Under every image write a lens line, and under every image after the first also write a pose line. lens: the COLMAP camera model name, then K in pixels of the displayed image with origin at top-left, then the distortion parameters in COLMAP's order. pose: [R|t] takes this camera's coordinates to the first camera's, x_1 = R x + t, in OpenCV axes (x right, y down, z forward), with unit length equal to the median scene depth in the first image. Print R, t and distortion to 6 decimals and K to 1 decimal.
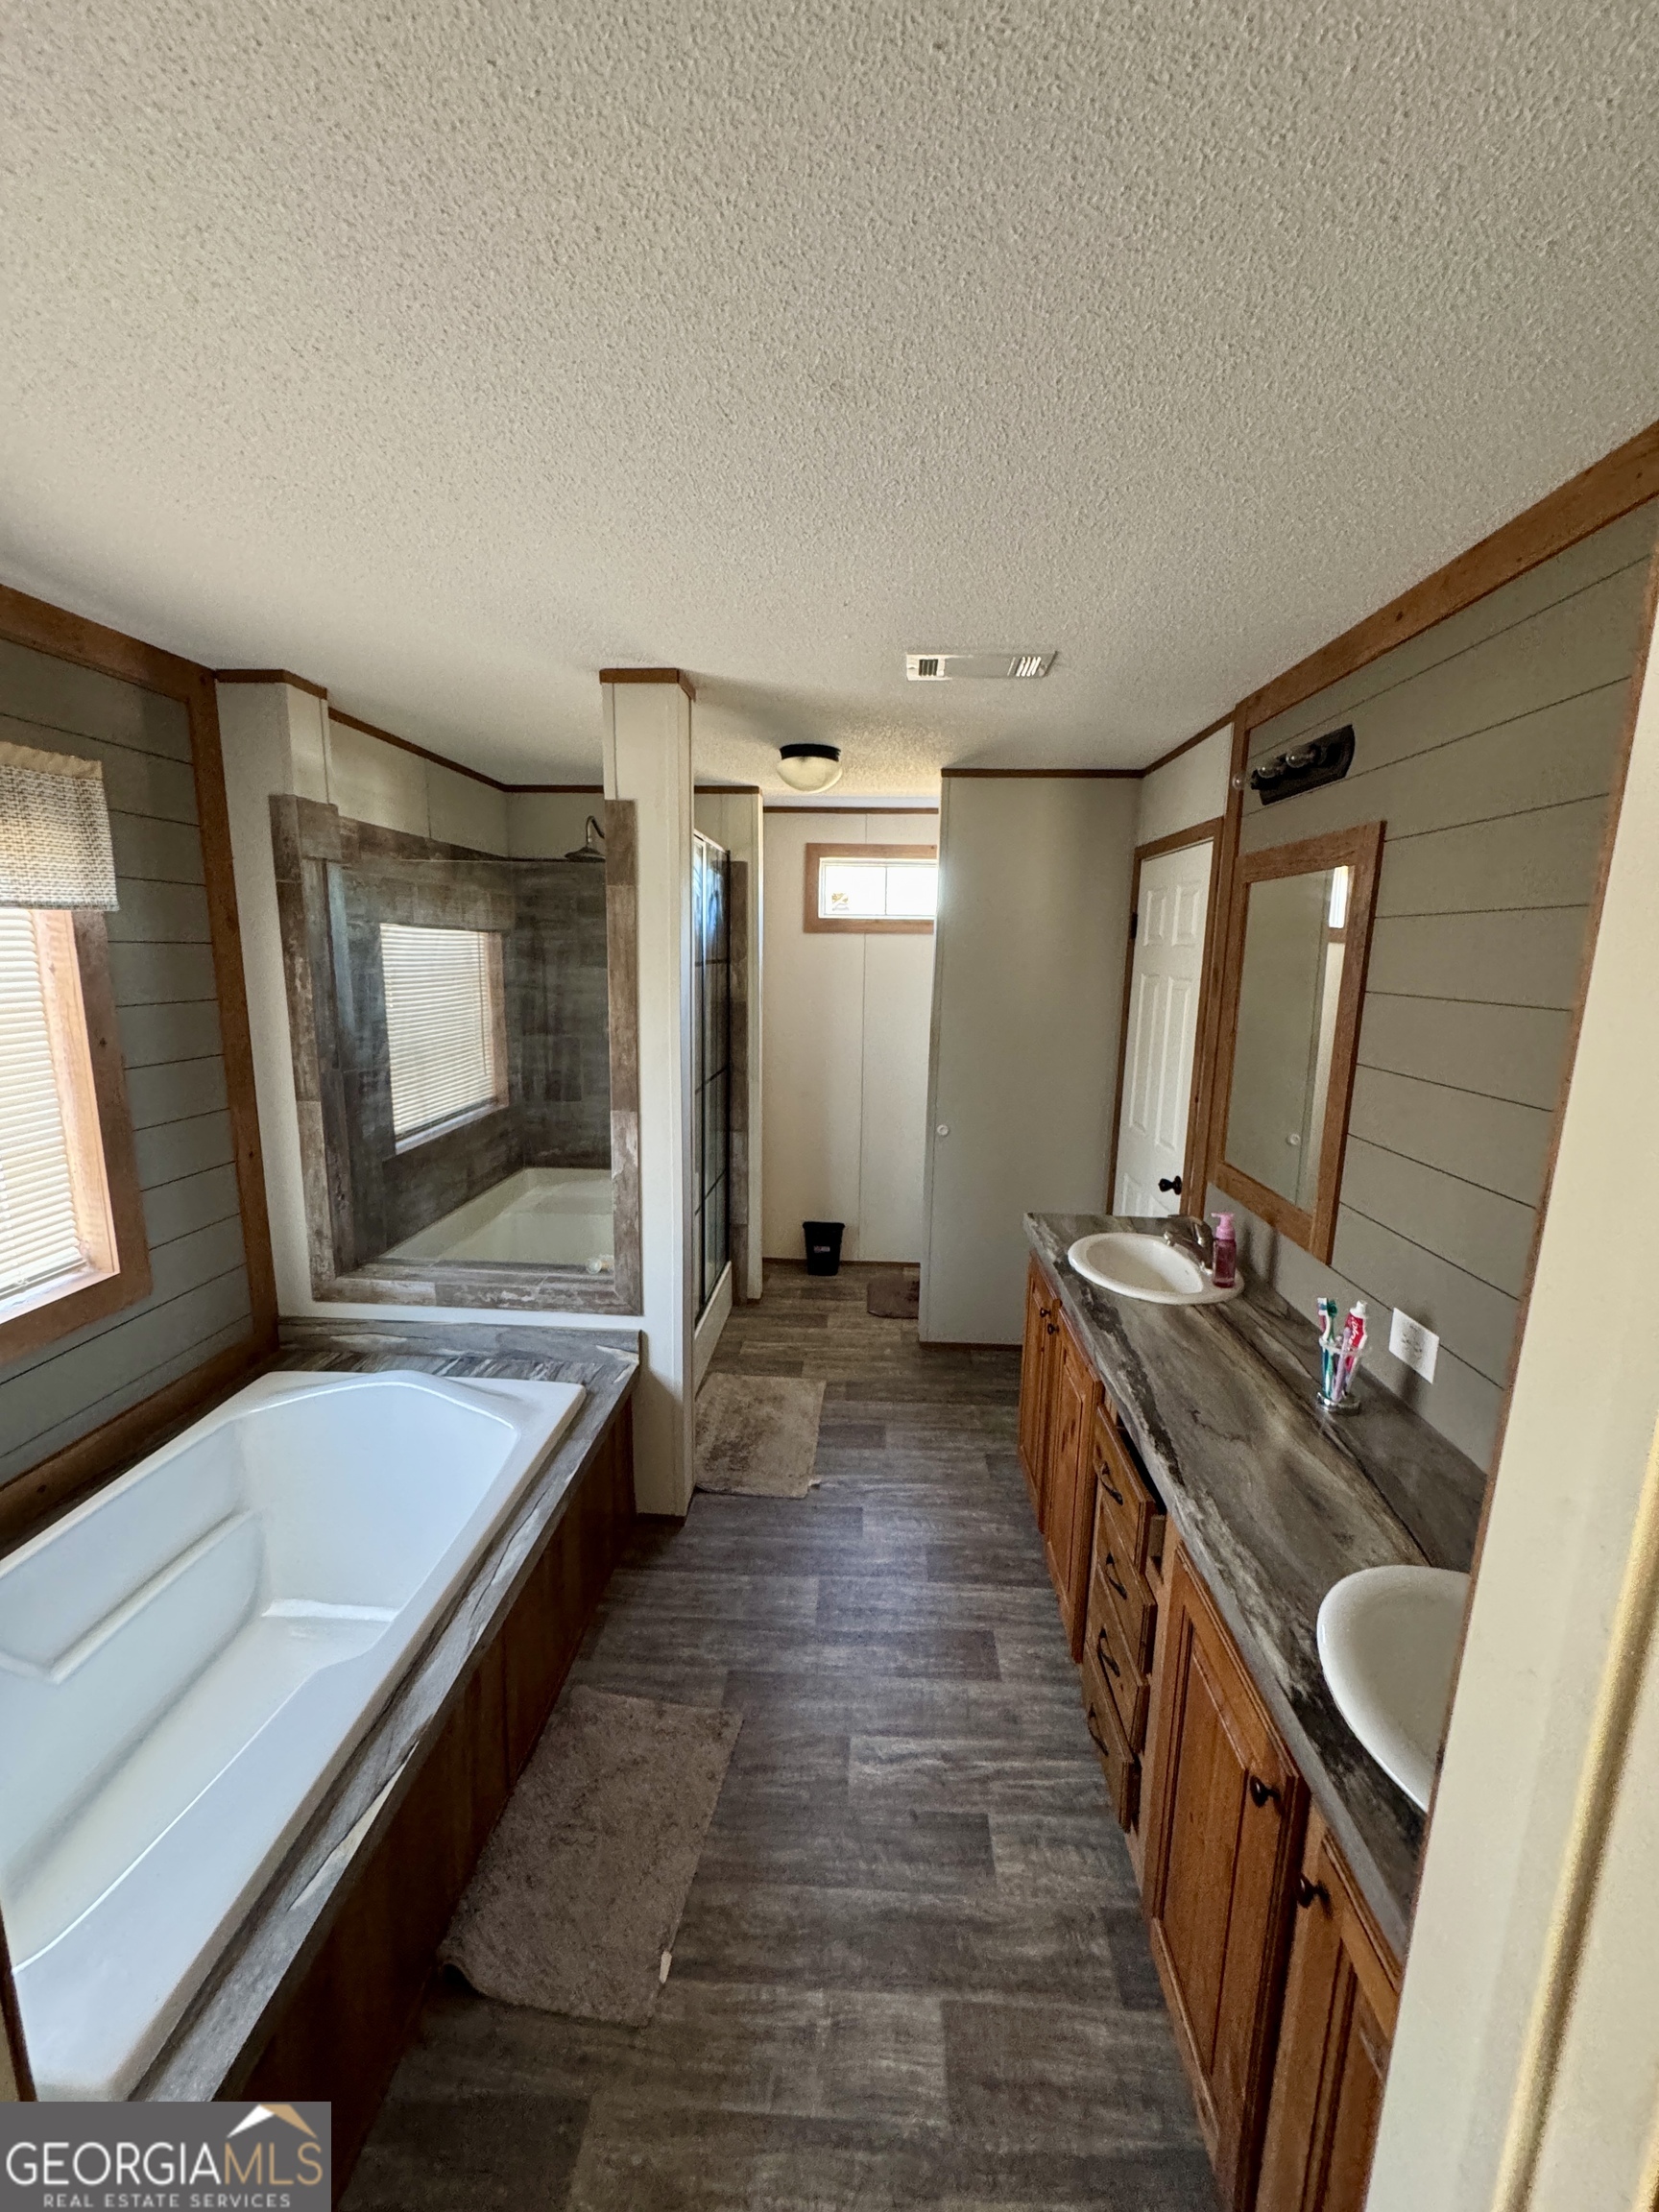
lens RADIAL K [[882.5, 0, 829.7], [0, 882.5, 1105.0], [0, 0, 1]] dist [-0.001144, 0.000396]
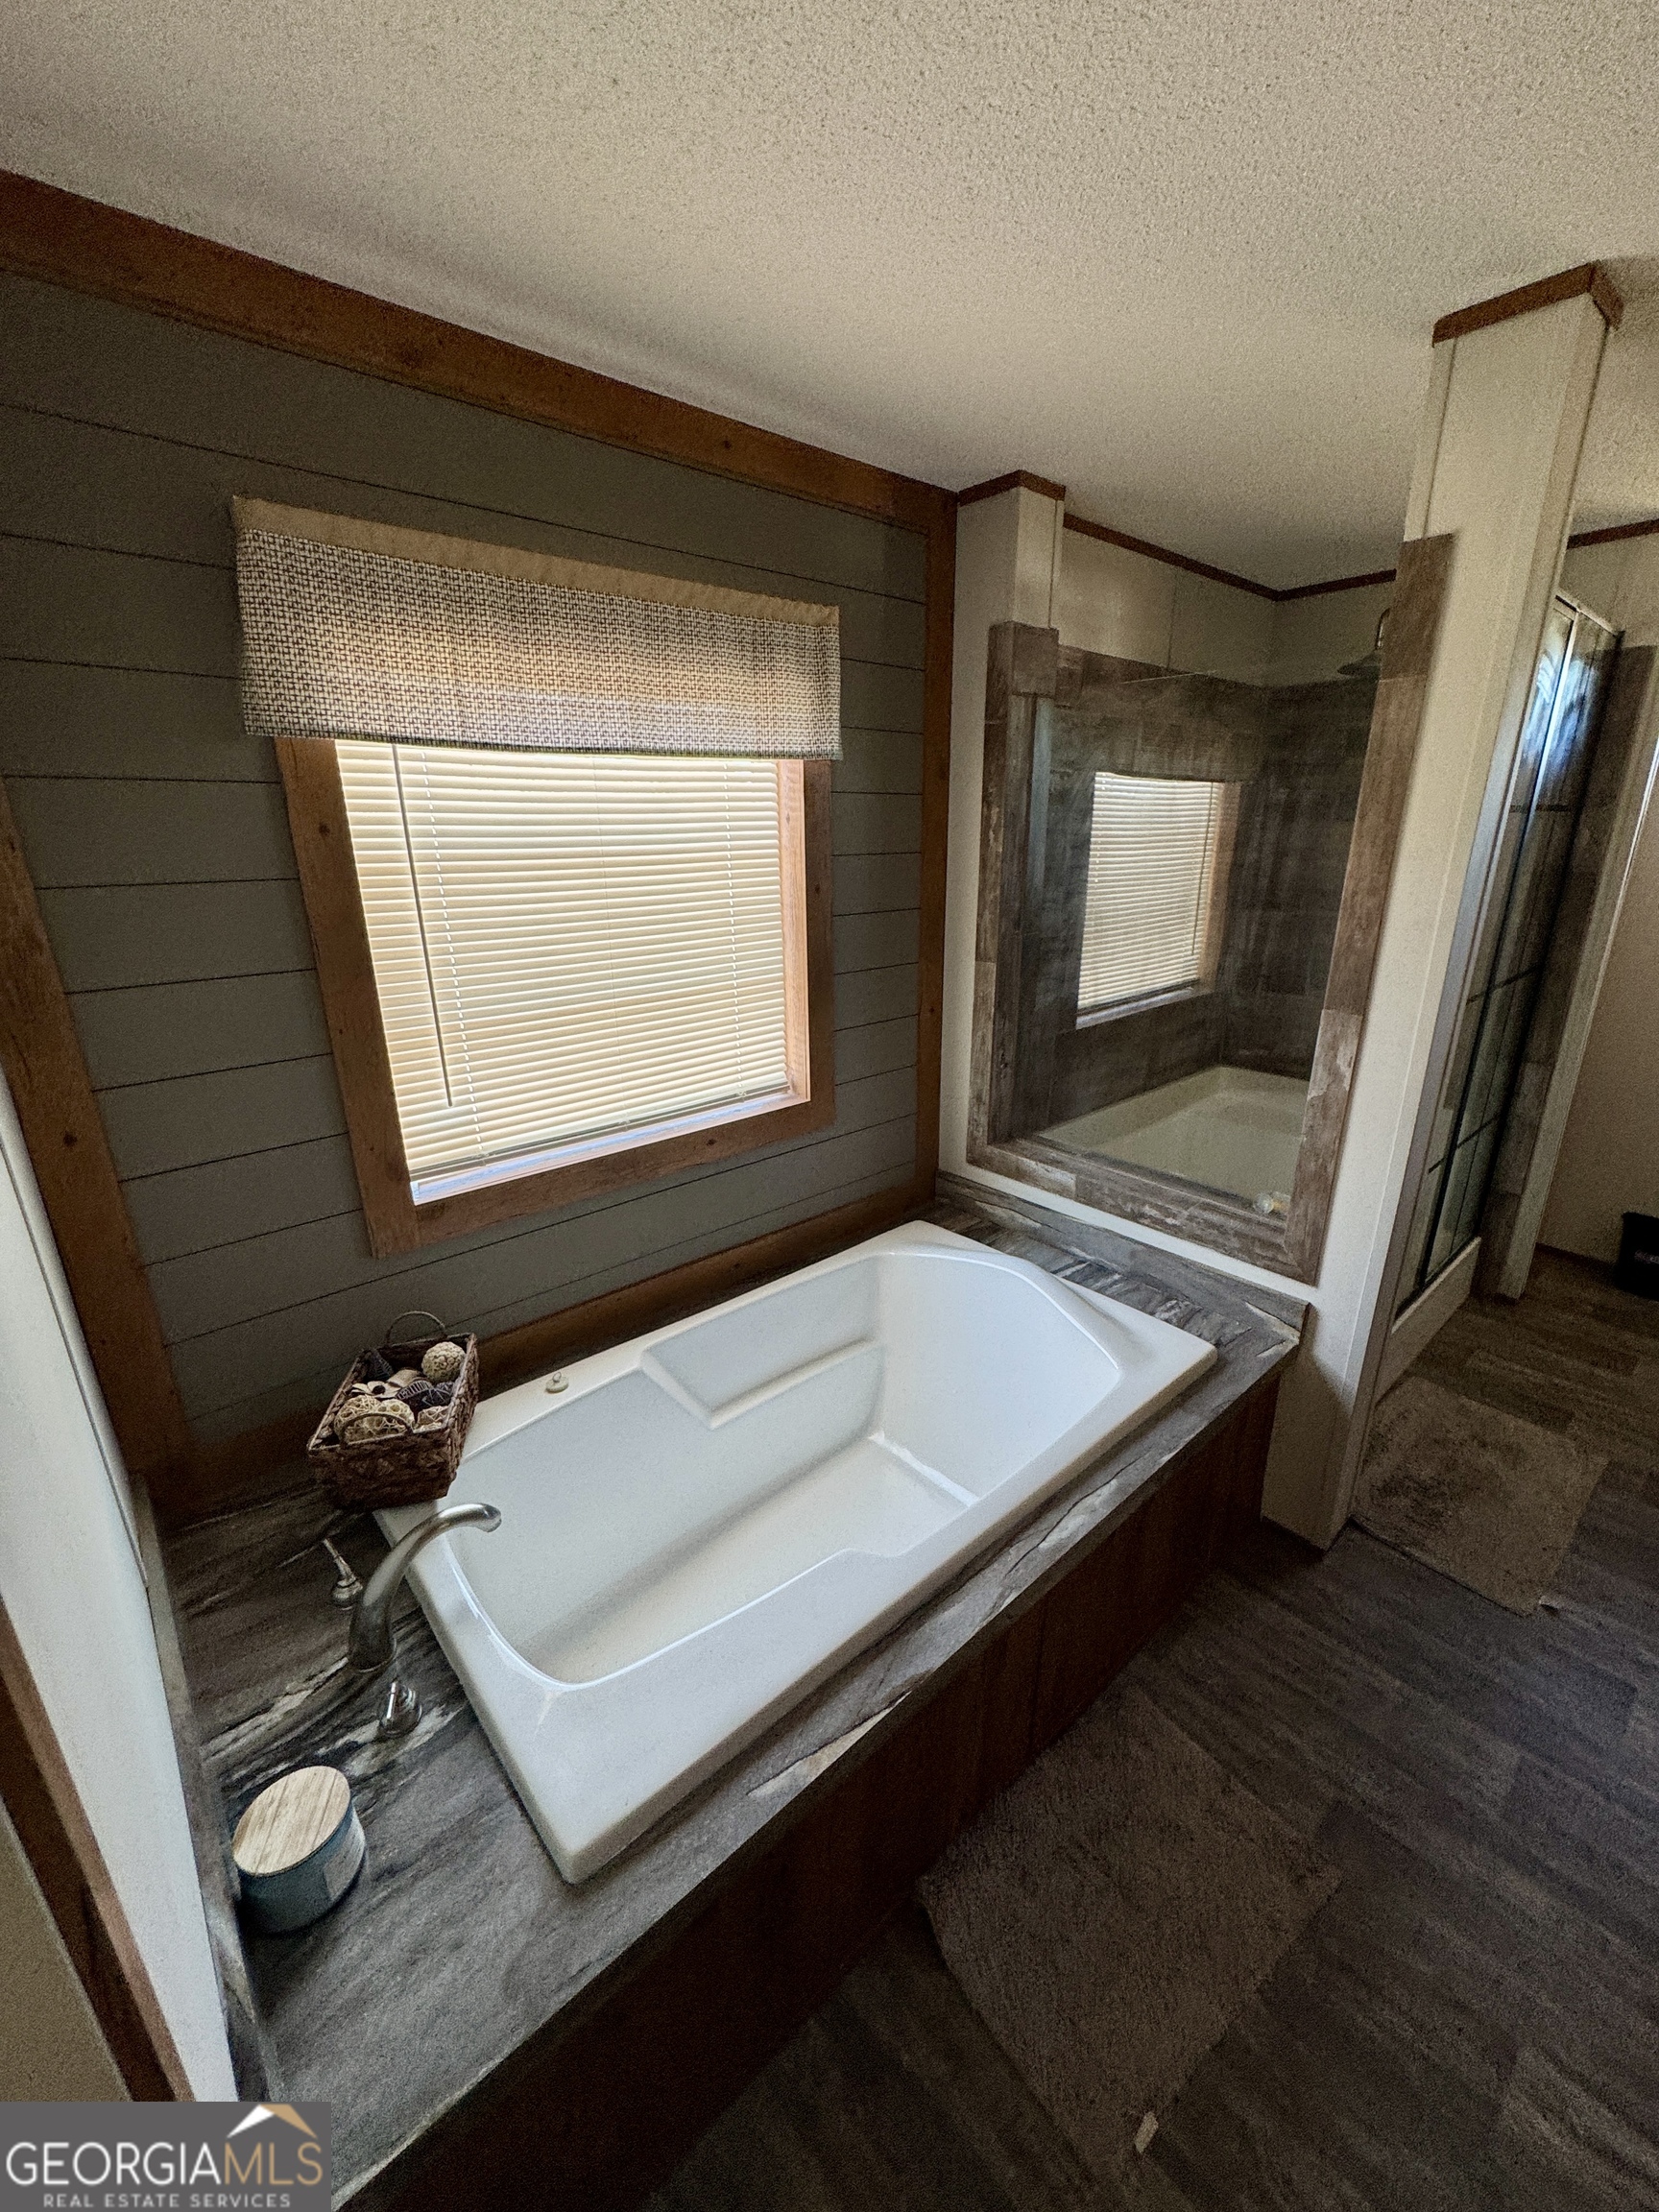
lens RADIAL K [[882.5, 0, 829.7], [0, 882.5, 1105.0], [0, 0, 1]] dist [-0.001144, 0.000396]
pose [[0.700428, 0.195020, -0.686563, -0.015983], [-0.104337, 0.979589, 0.171810, 0.000854], [0.706056, -0.048706, 0.706479, 0.182362]]
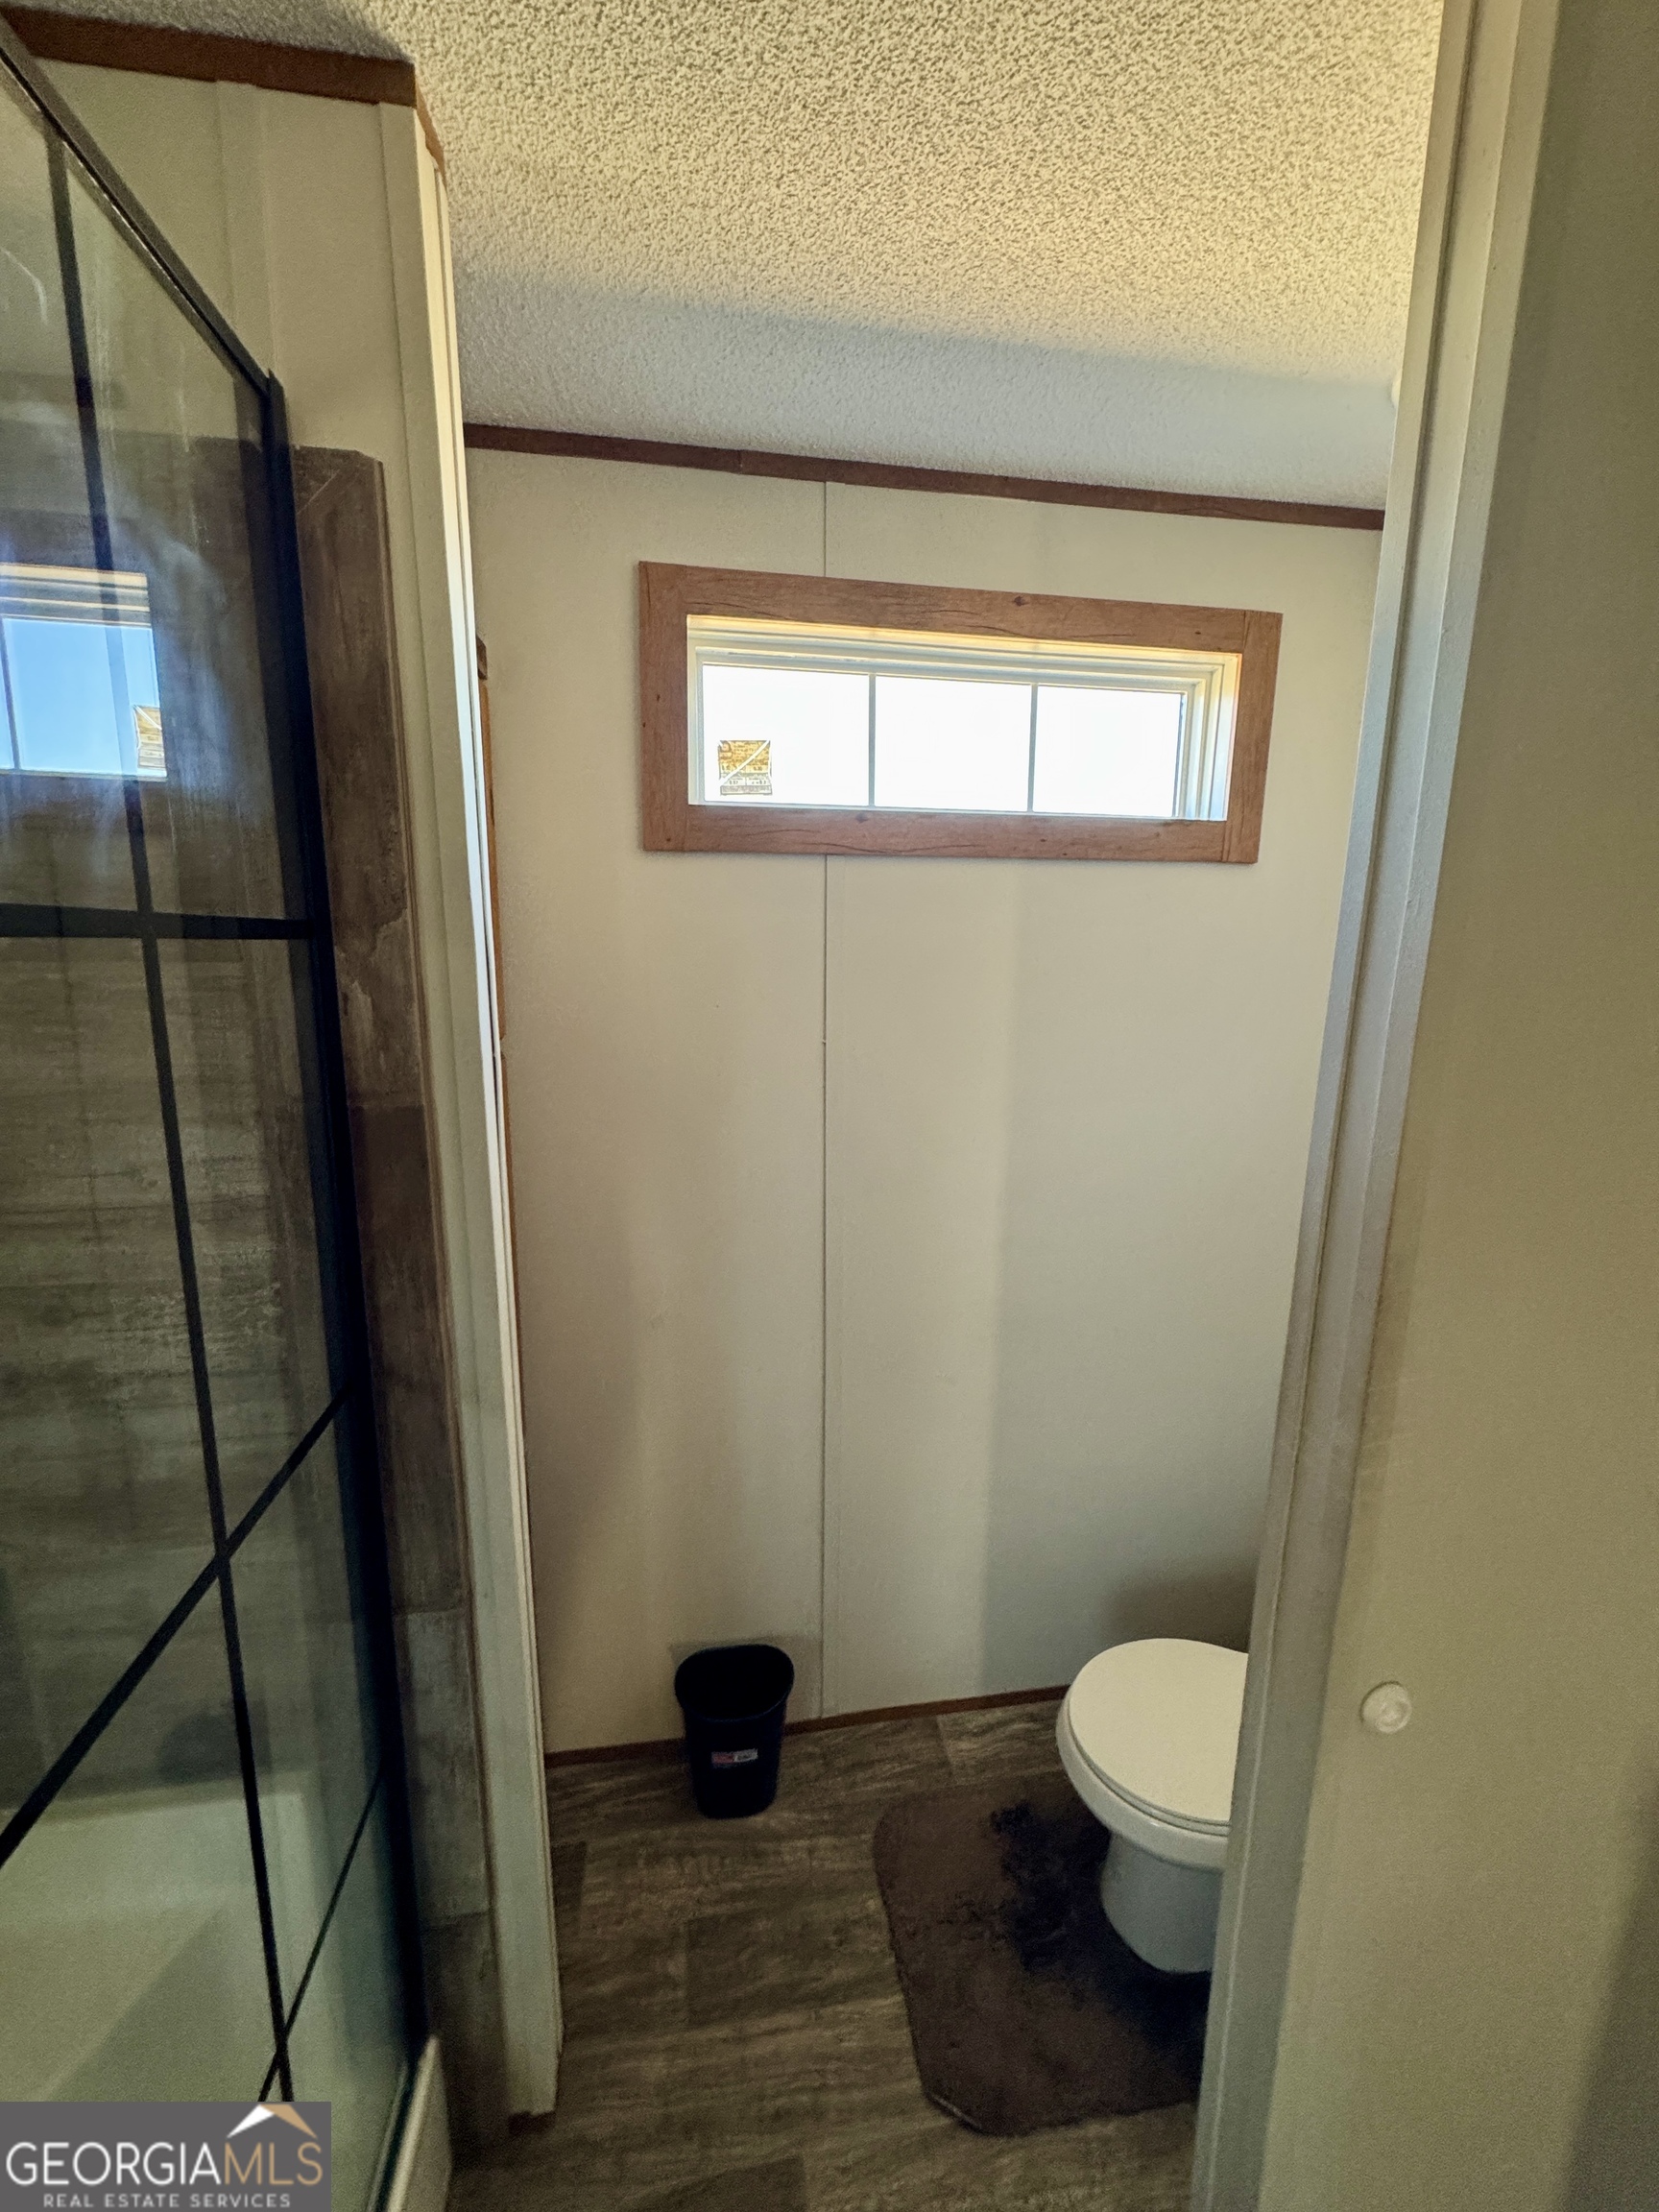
lens RADIAL K [[882.5, 0, 829.7], [0, 882.5, 1105.0], [0, 0, 1]] dist [-0.001144, 0.000396]
pose [[0.977877, -0.046936, 0.203848, -0.059475], [0.044733, 0.998880, 0.015403, -0.185744], [-0.204342, -0.005943, 0.978881, 1.196790]]
